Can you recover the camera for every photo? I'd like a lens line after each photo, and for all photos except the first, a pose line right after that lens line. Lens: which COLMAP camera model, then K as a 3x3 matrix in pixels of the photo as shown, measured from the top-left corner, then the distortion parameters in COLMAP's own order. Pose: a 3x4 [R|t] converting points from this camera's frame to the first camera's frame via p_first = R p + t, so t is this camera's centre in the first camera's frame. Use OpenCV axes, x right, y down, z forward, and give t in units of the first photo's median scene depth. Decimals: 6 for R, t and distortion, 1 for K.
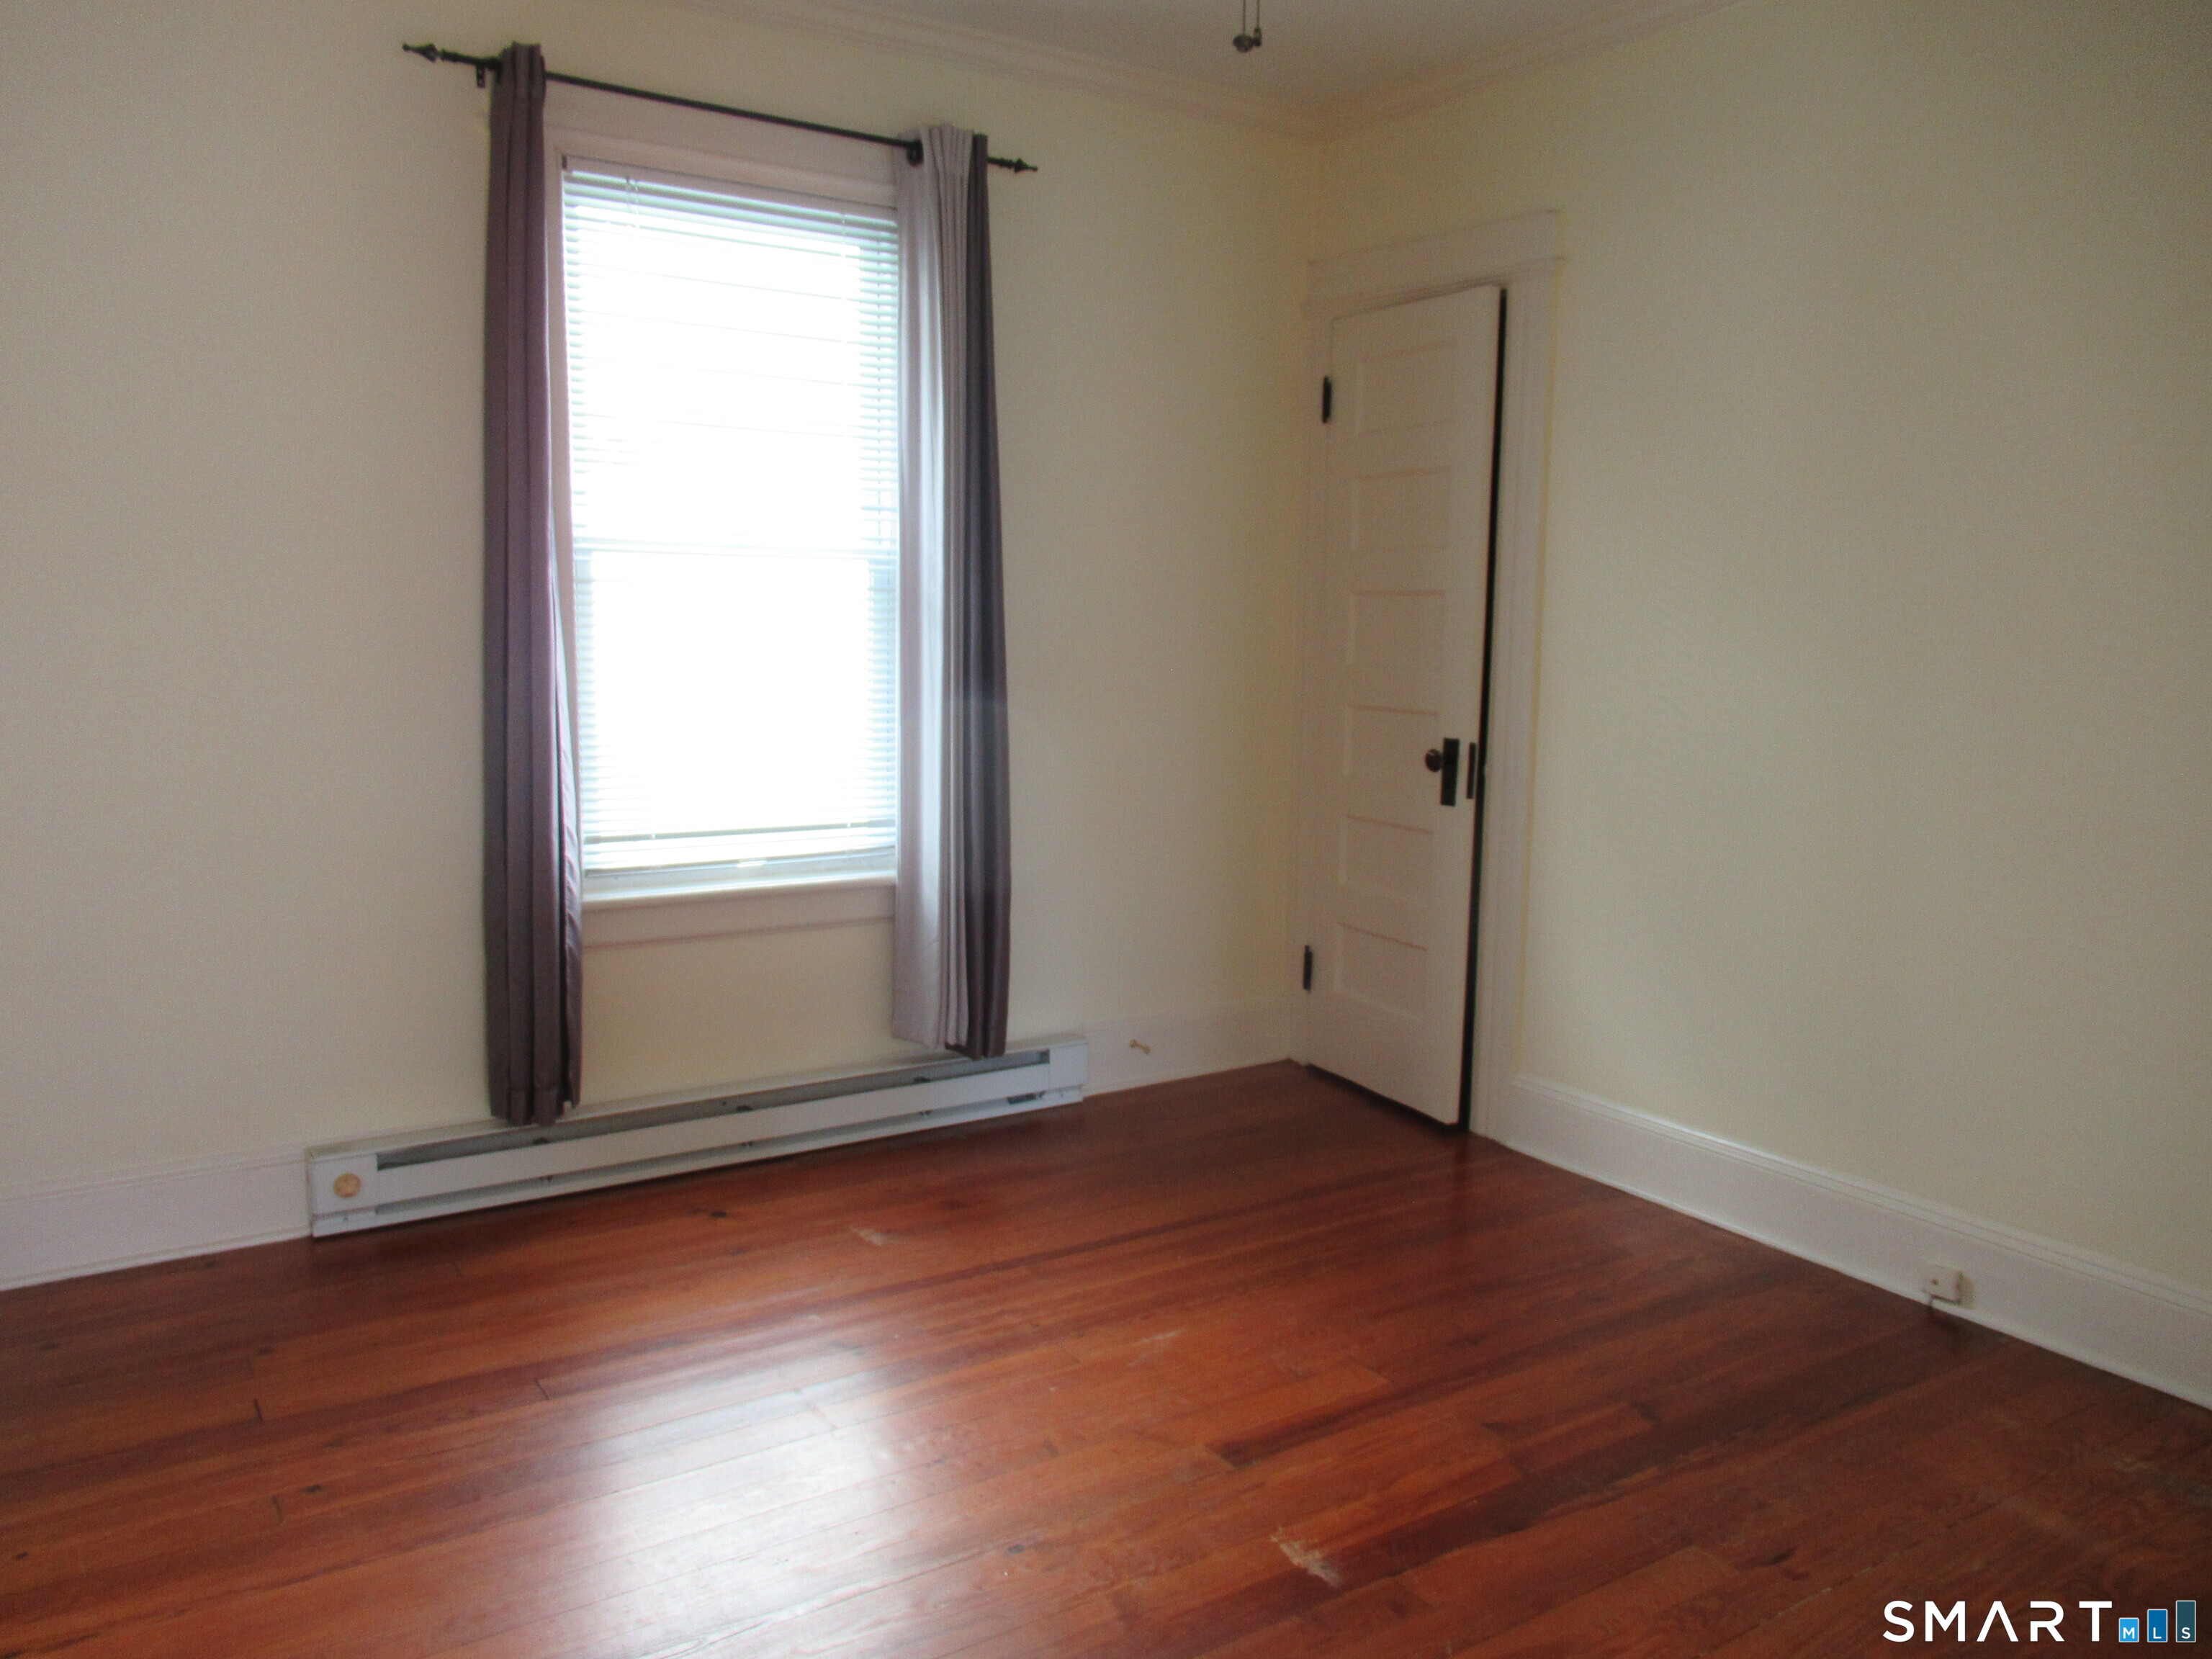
lens RADIAL K [[1663.4, 0, 1105.4], [0, 1663.4, 834.4], [0, 0, 1]] dist [-0.005960, 0.001971]
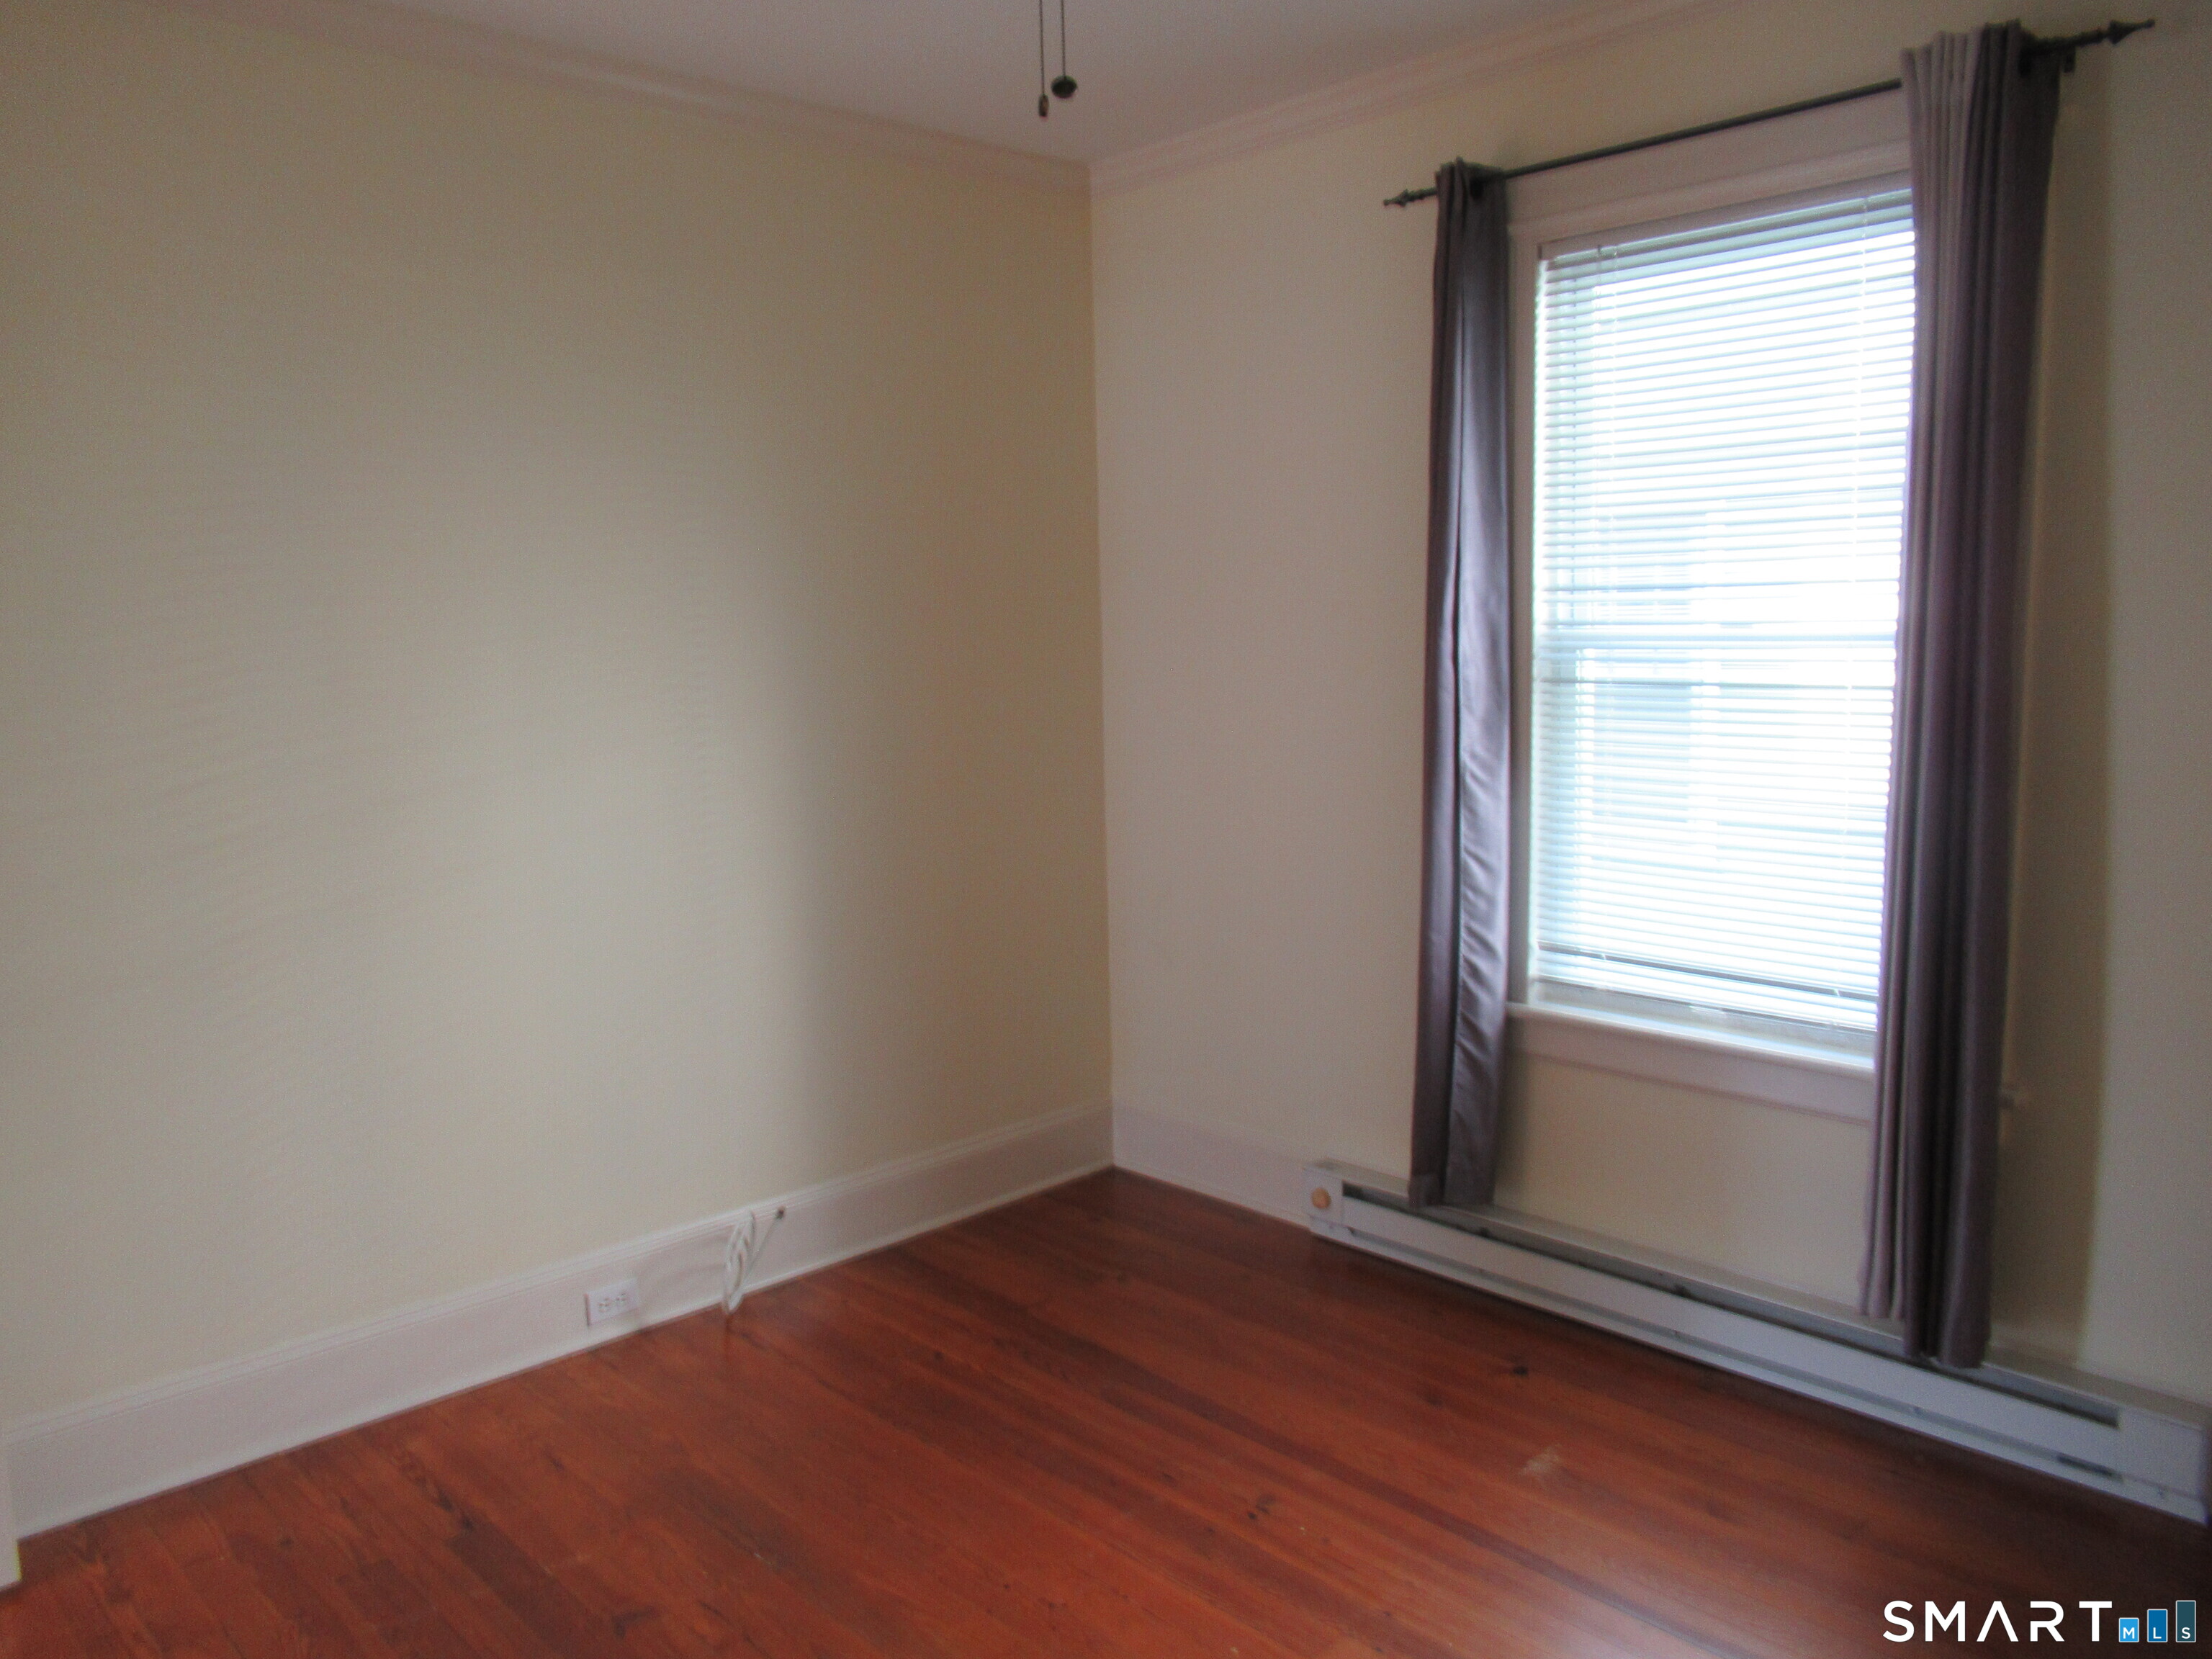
lens RADIAL K [[1663.4, 0, 1106.3], [0, 1663.4, 824.8], [0, 0, 1]] dist [-0.005960, 0.001971]
pose [[0.162167, 0.104600, -0.981204, 0.602664], [-0.106911, 0.990375, 0.087908, -0.127491], [0.980955, 0.090646, 0.171789, 0.595388]]
